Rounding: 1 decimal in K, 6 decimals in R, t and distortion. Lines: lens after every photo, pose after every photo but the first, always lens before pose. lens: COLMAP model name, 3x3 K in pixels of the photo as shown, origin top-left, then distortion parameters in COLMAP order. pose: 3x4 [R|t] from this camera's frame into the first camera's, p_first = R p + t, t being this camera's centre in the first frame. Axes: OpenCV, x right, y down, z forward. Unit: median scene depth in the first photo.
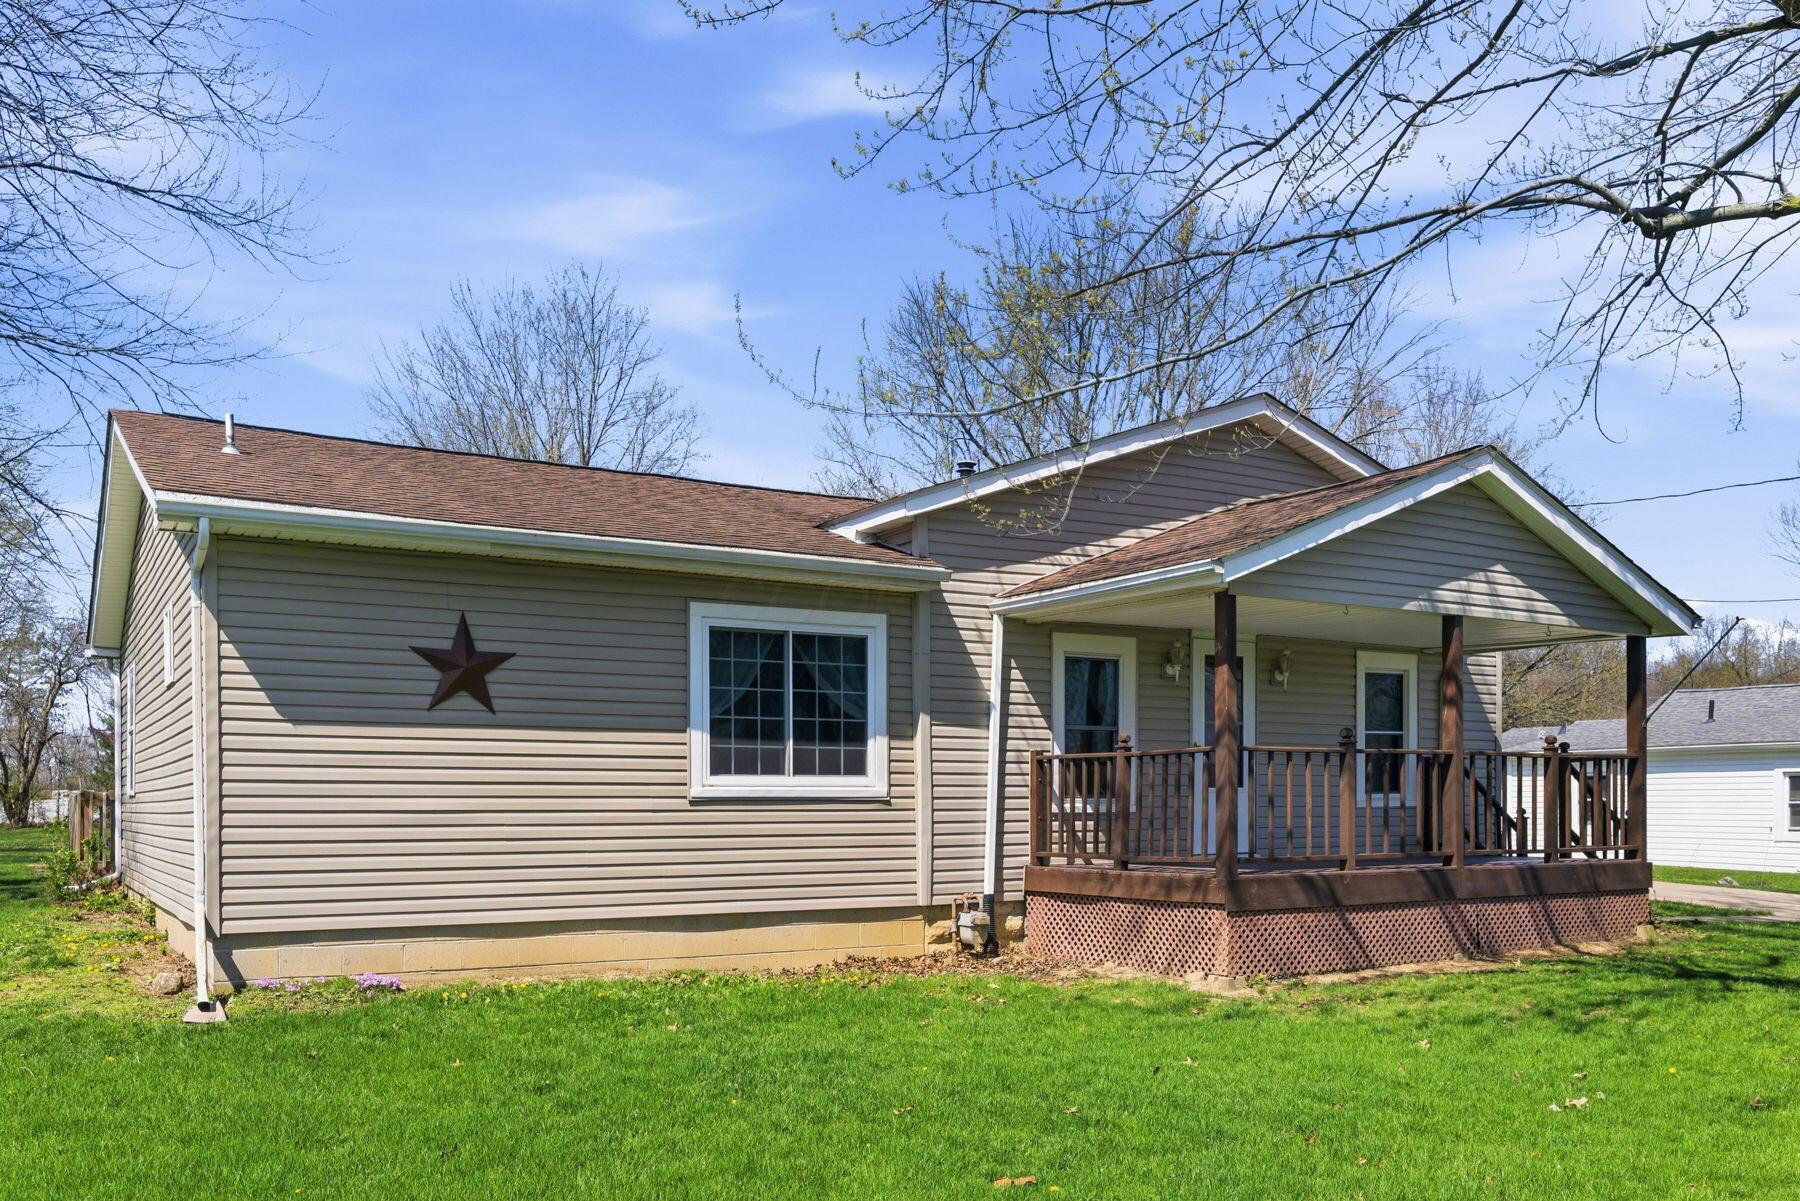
lens RADIAL K [[1478.3, 0, 900.2], [0, 1478.3, 599.7], [0, 0, 1]] dist [0.010029, -0.006799]
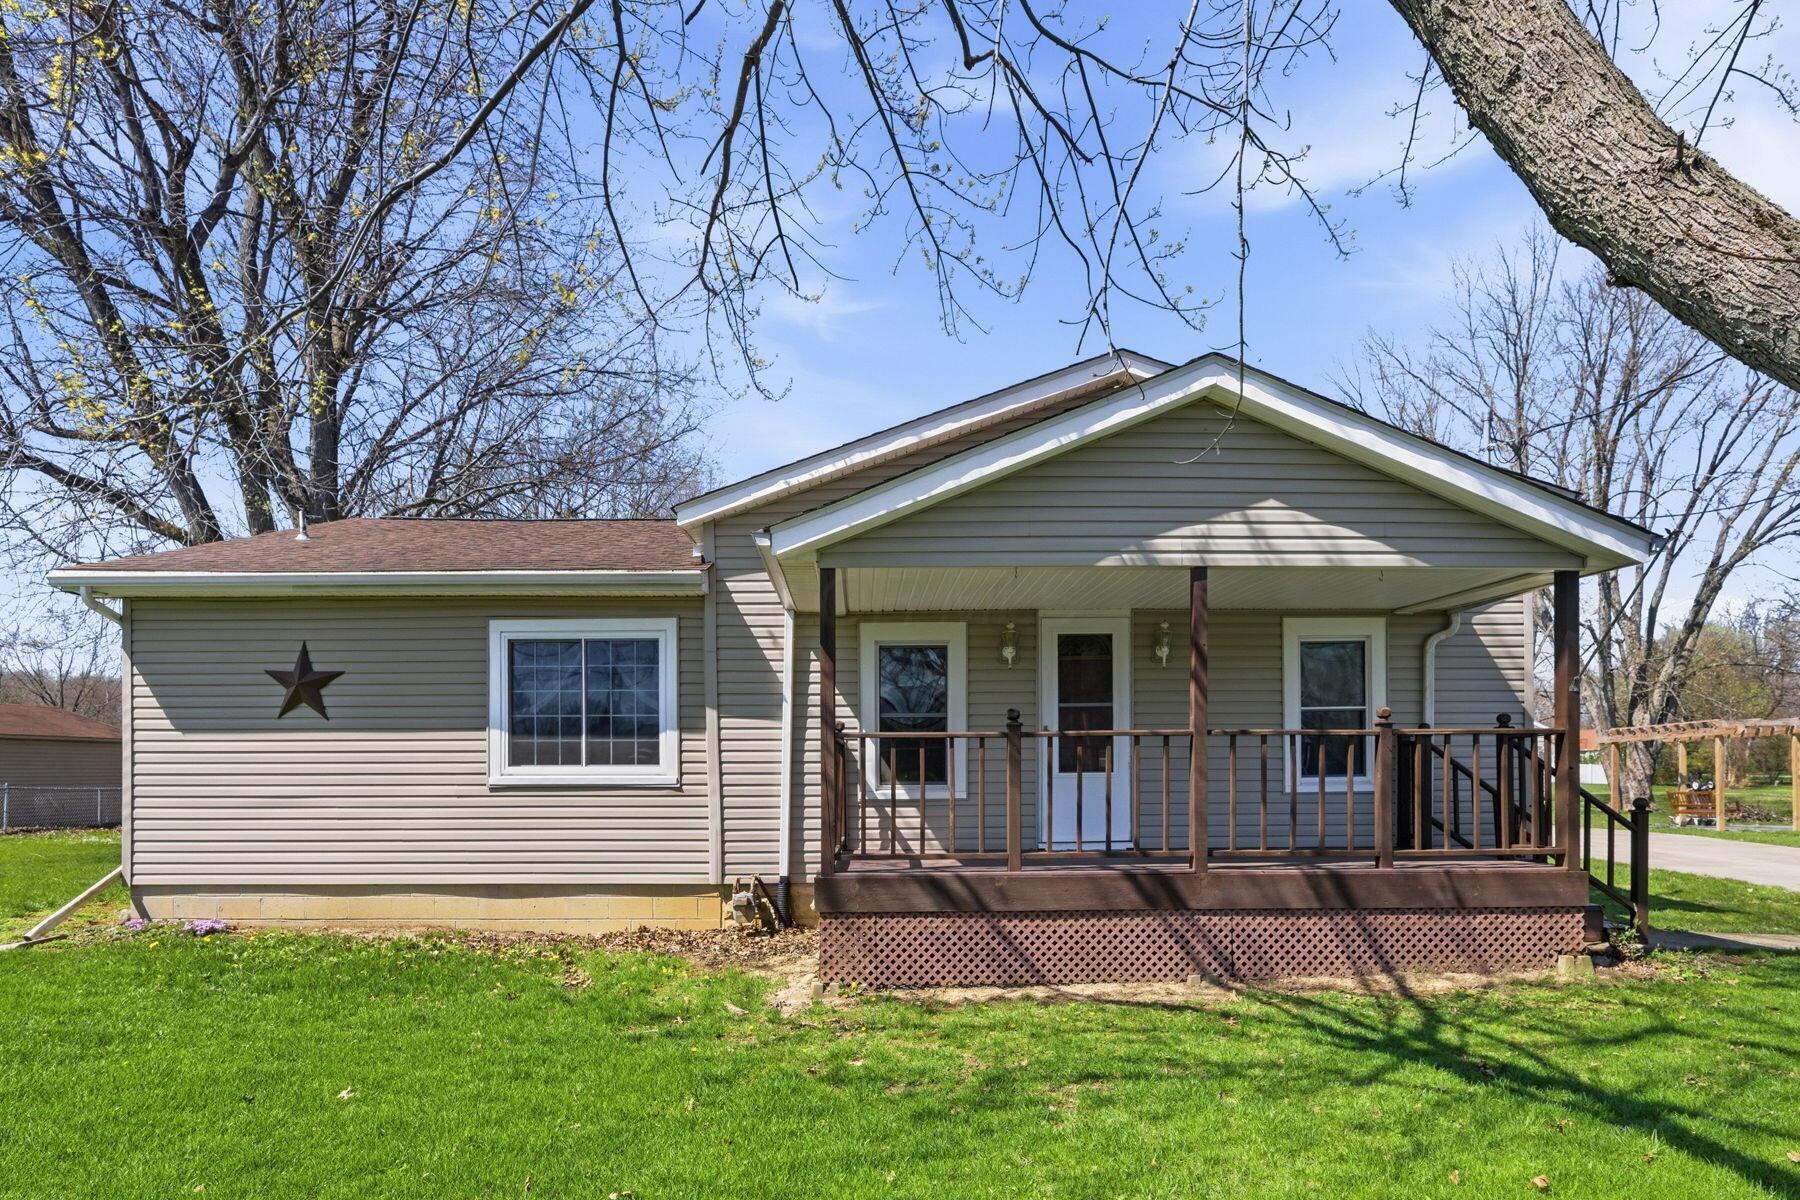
lens RADIAL K [[1063.9, 0, 915.8], [0, 1063.9, 658.8], [0, 0, 1]] dist [0.001249, 0.000758]
pose [[0.858786, -0.056713, -0.509185, 0.552405], [0.071779, 0.997371, 0.009974, 0.045729], [0.507281, -0.045114, 0.860599, 0.416836]]
